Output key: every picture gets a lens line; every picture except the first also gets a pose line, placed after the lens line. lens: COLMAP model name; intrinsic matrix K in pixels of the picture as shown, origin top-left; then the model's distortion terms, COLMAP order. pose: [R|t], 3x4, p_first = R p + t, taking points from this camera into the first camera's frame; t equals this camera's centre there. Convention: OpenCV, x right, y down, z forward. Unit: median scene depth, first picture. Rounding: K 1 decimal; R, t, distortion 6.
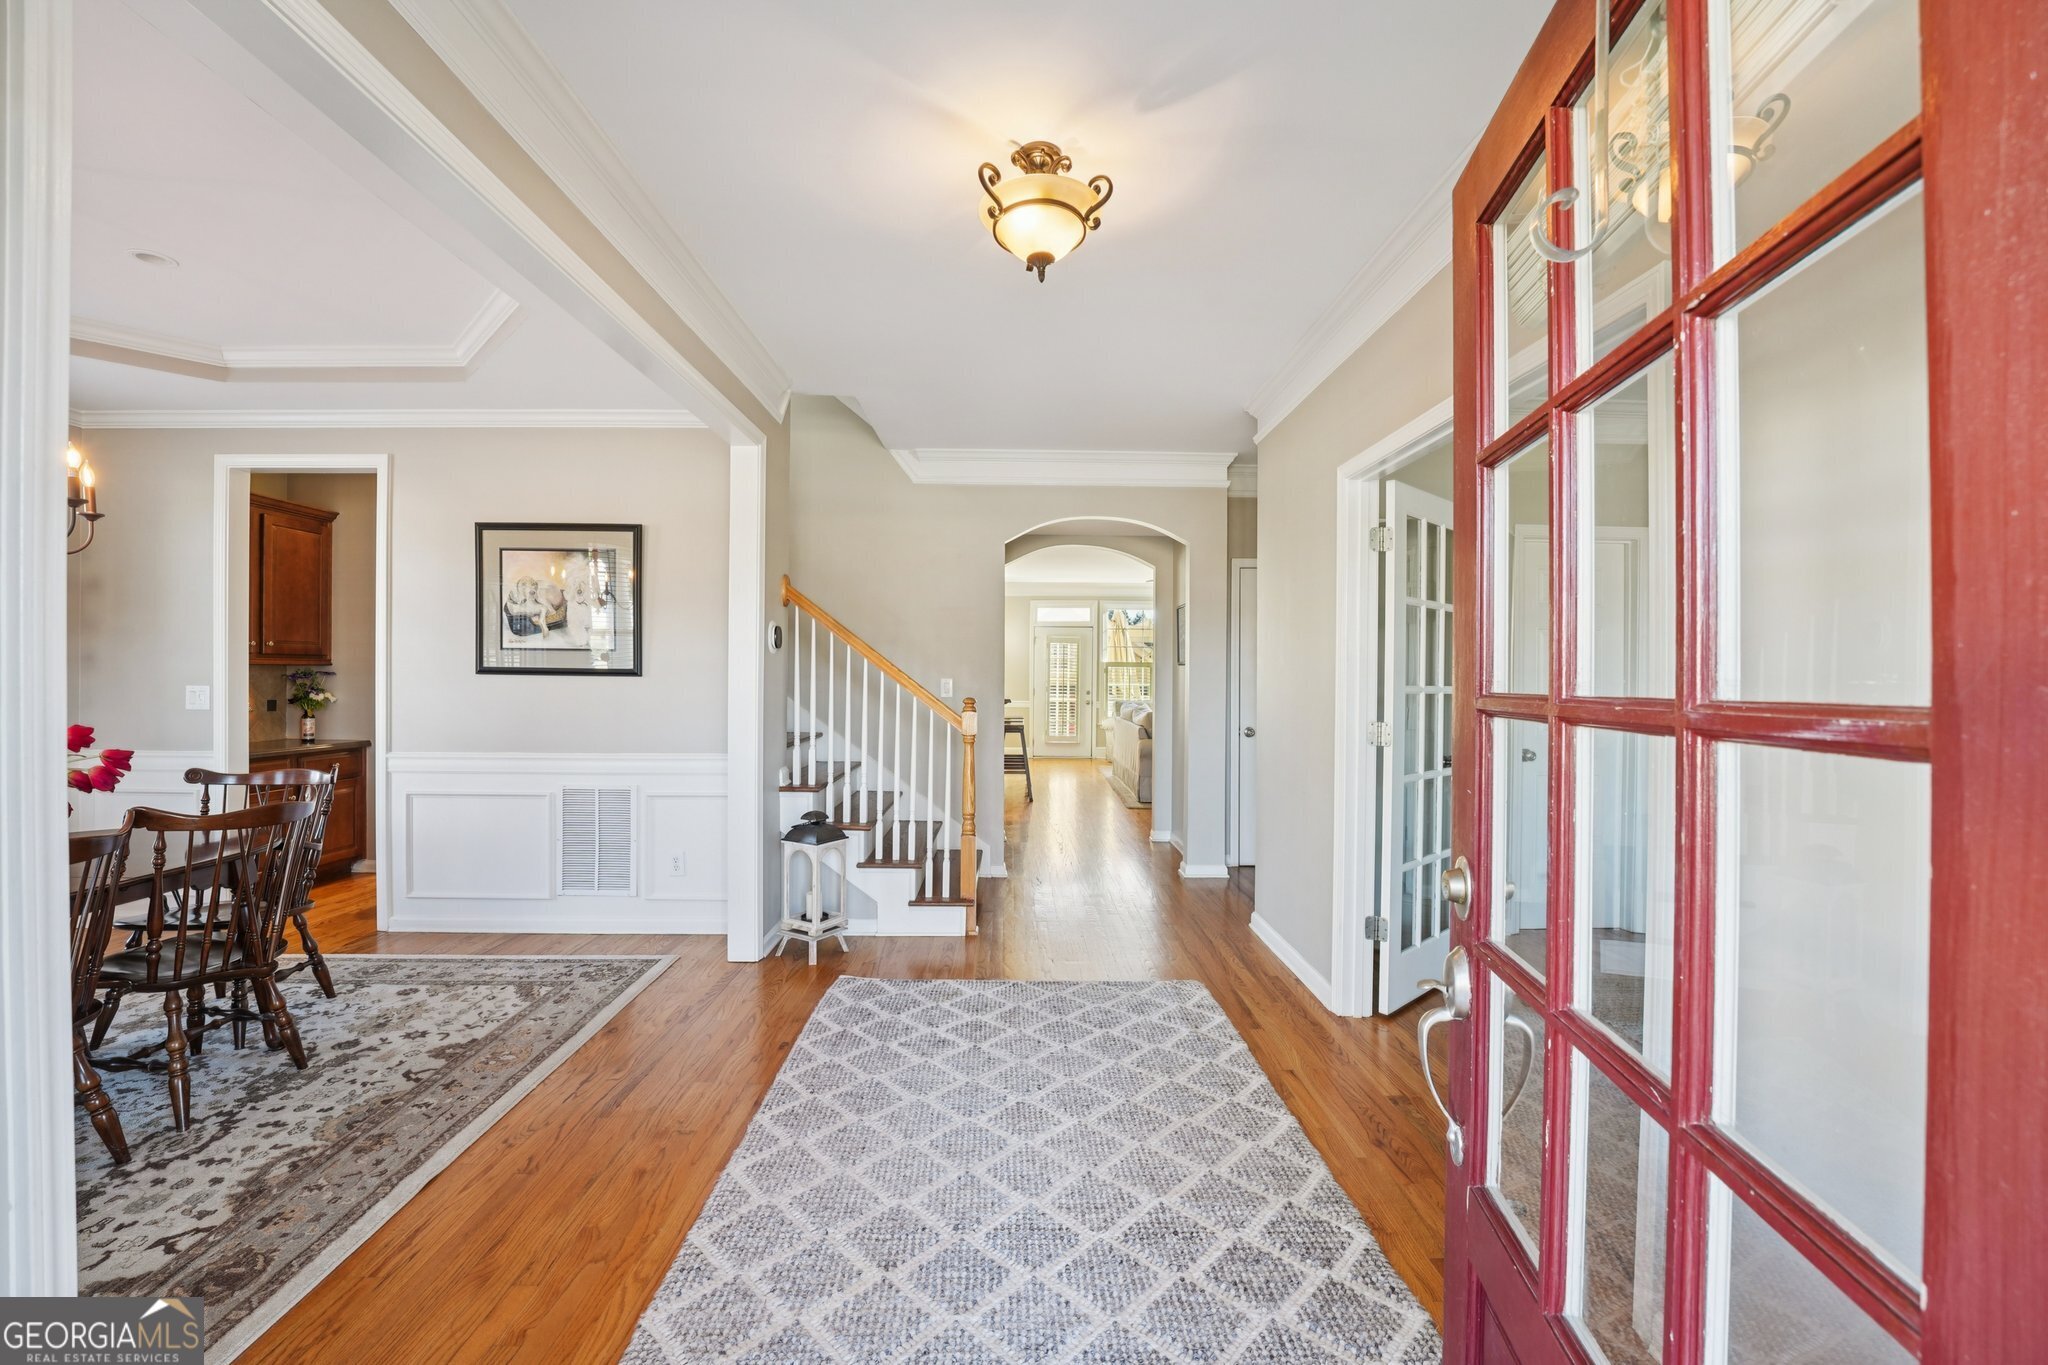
lens RADIAL K [[833.7, 0, 1030.6], [0, 833.7, 676.7], [0, 0, 1]] dist [-0.027825, 0.002548]
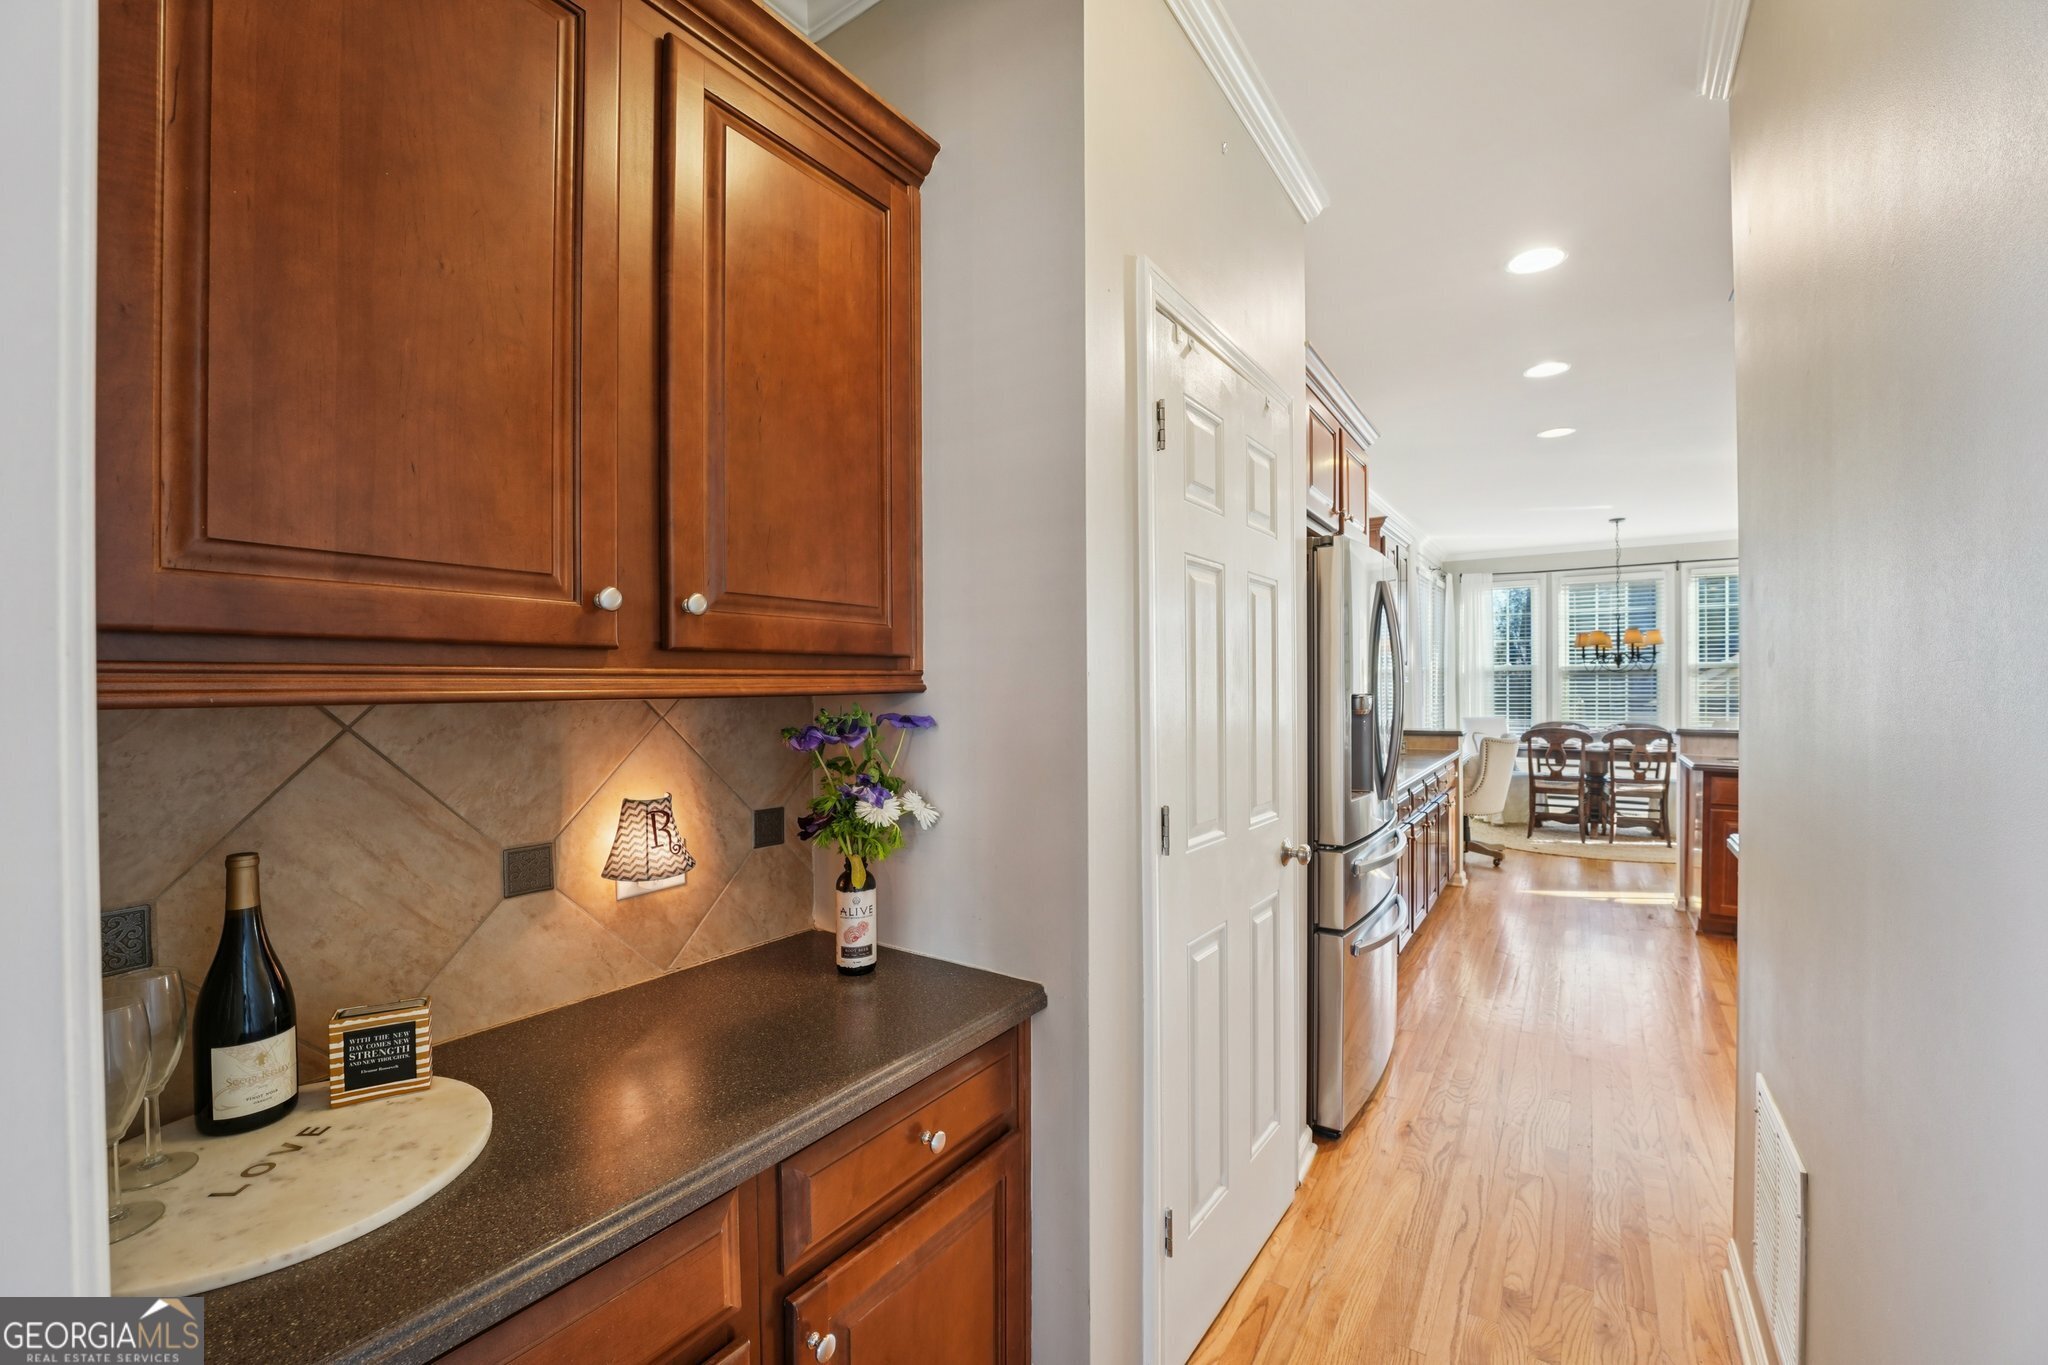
lens RADIAL K [[839.7, 0, 1020.2], [0, 839.7, 686.7], [0, 0, 1]] dist [-0.029667, 0.000121]
pose [[0.811735, -0.010220, -0.583937, -0.855843], [0.010574, 0.999940, -0.002803, -0.019029], [0.583931, -0.003899, 0.811794, 1.020042]]
